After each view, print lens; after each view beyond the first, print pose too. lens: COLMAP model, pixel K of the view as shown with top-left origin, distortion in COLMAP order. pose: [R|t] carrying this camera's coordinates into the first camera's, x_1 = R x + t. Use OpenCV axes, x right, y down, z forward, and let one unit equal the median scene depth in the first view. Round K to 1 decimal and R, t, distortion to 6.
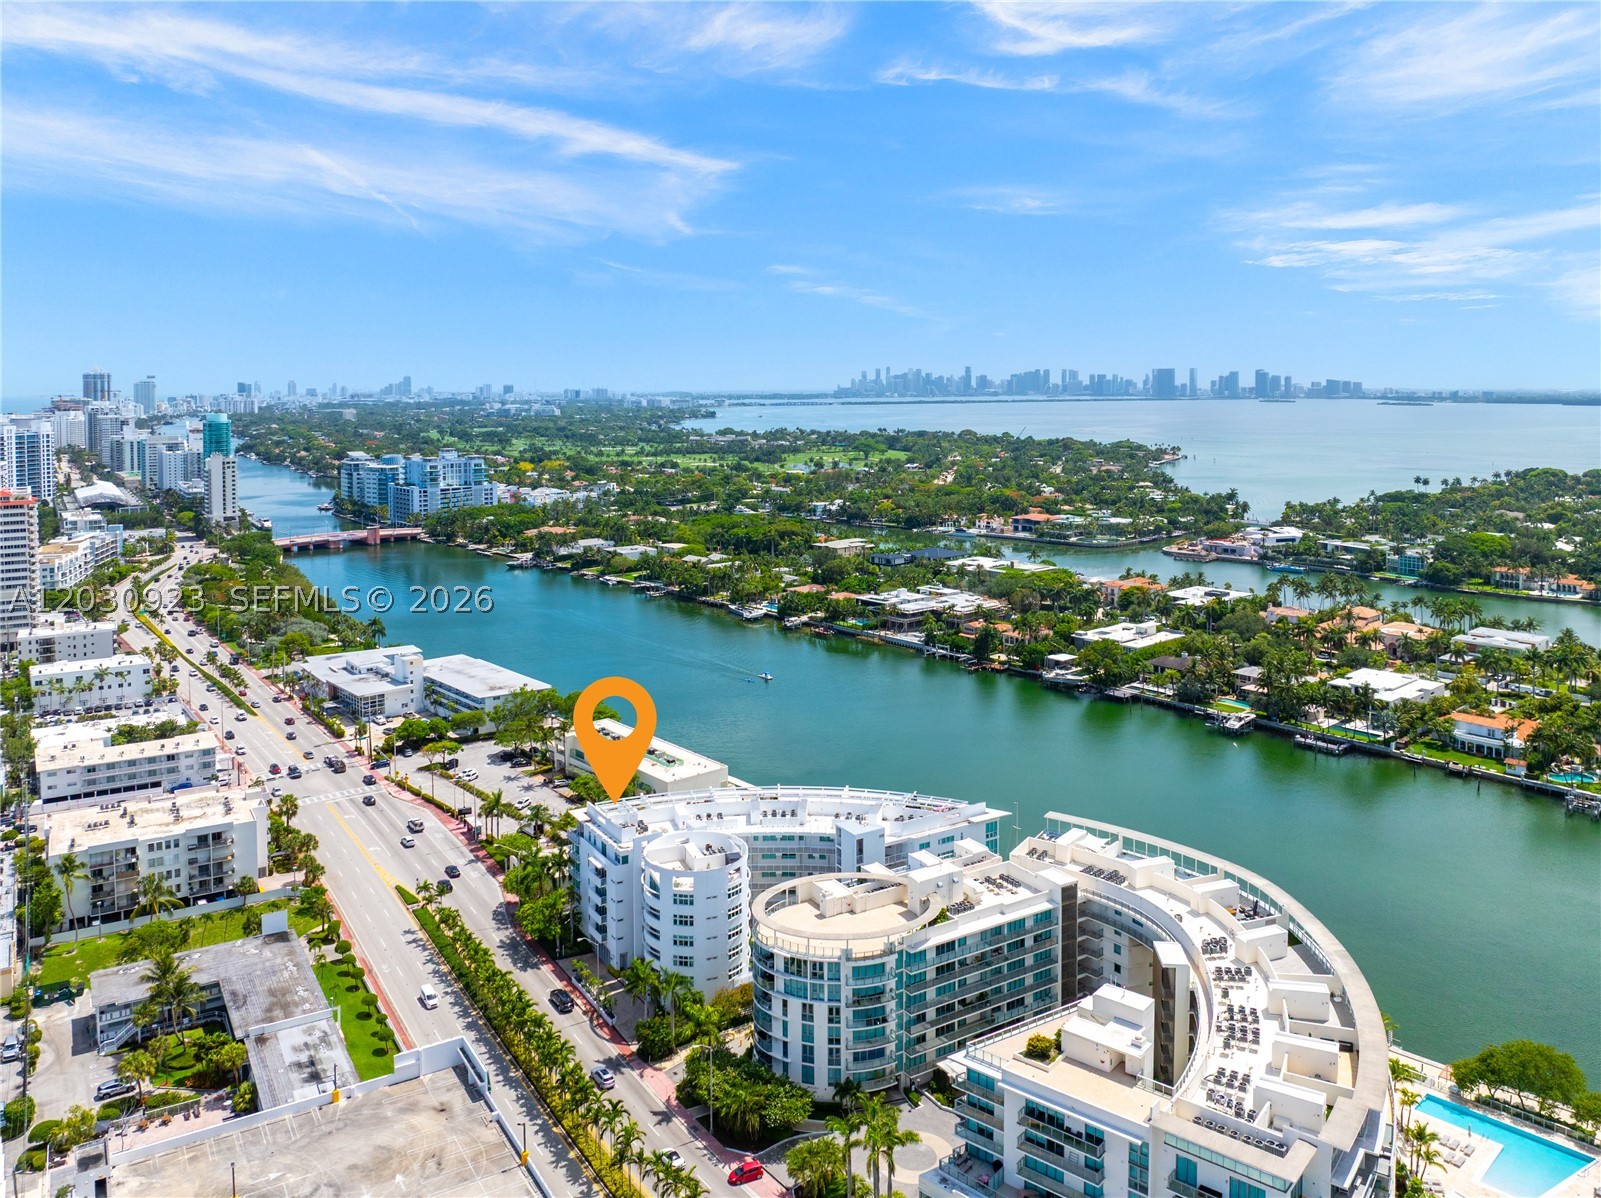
lens RADIAL K [[1204.7, 0, 800.5], [0, 1204.7, 599.0], [0, 0, 1]] dist [-0.002535, -0.061965]
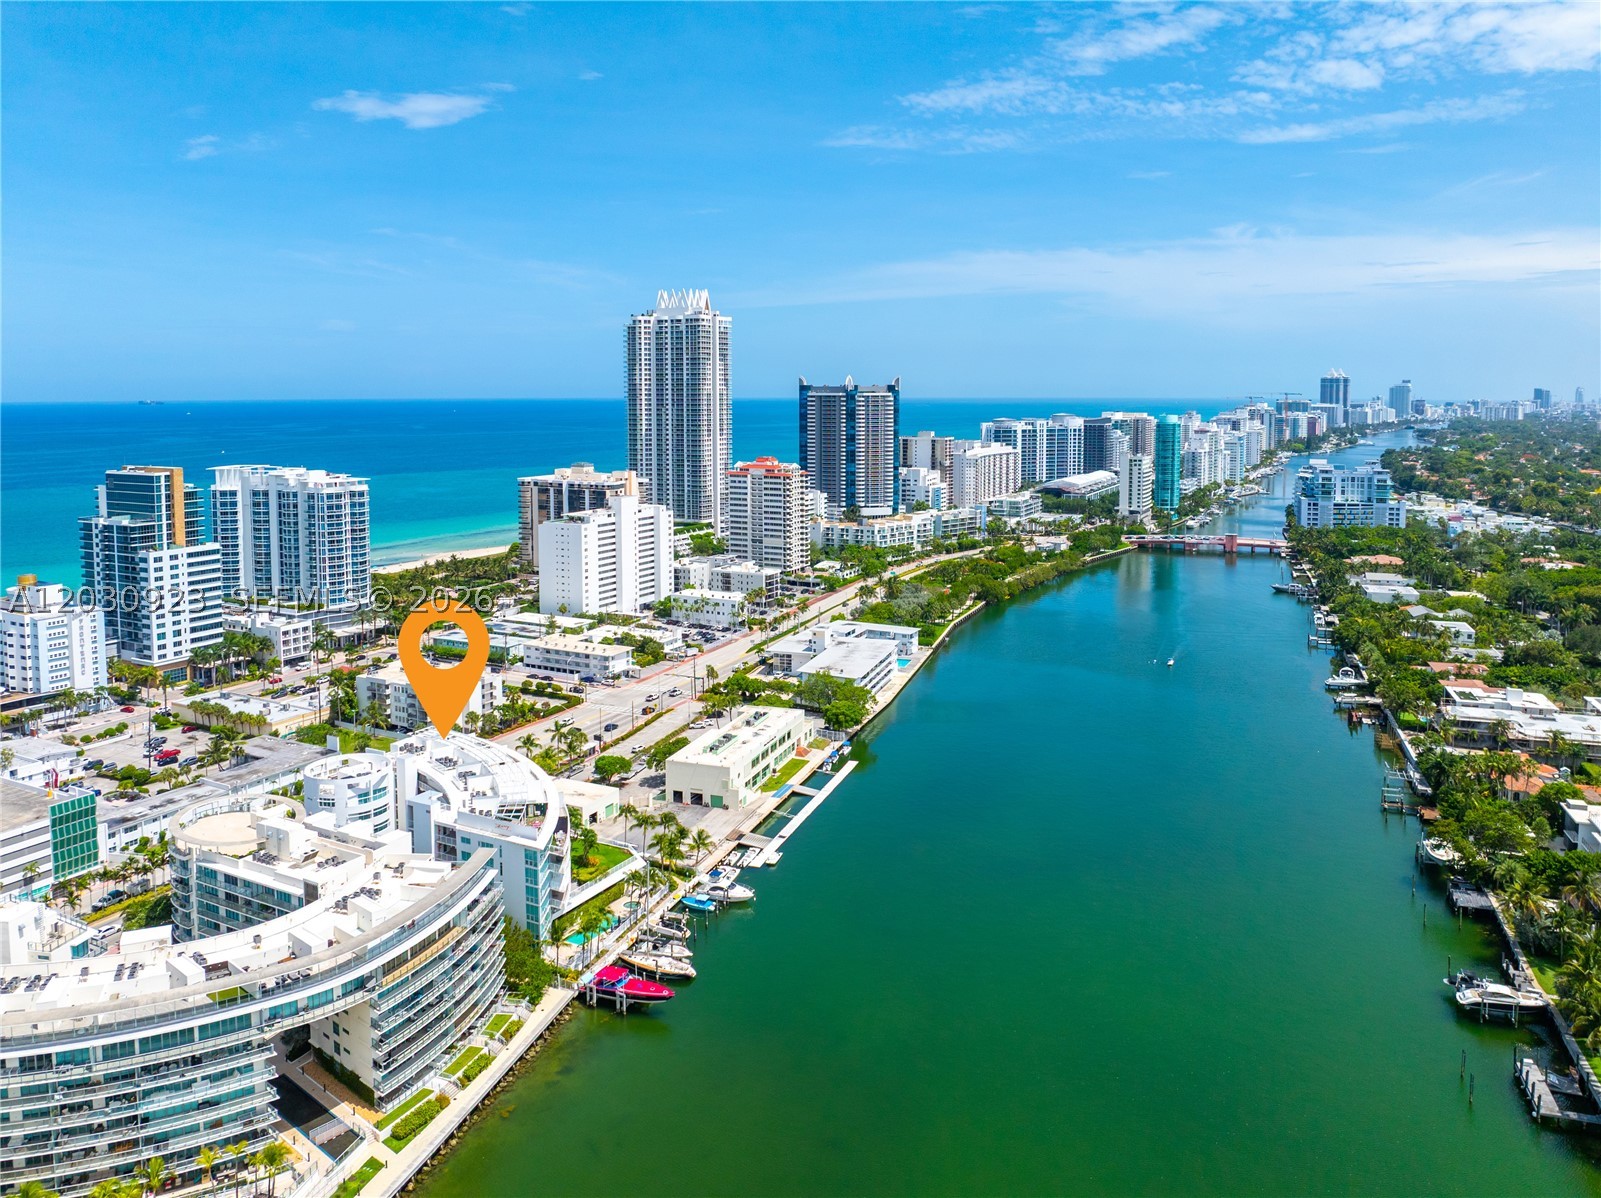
lens RADIAL K [[1204.7, 0, 800.5], [0, 1204.7, 599.0], [0, 0, 1]] dist [-0.002535, -0.061965]
pose [[0.463454, 0.151103, -0.873143, 0.312986], [-0.154834, 0.984004, 0.088104, -0.036853], [0.872489, 0.094360, 0.479436, 0.213433]]
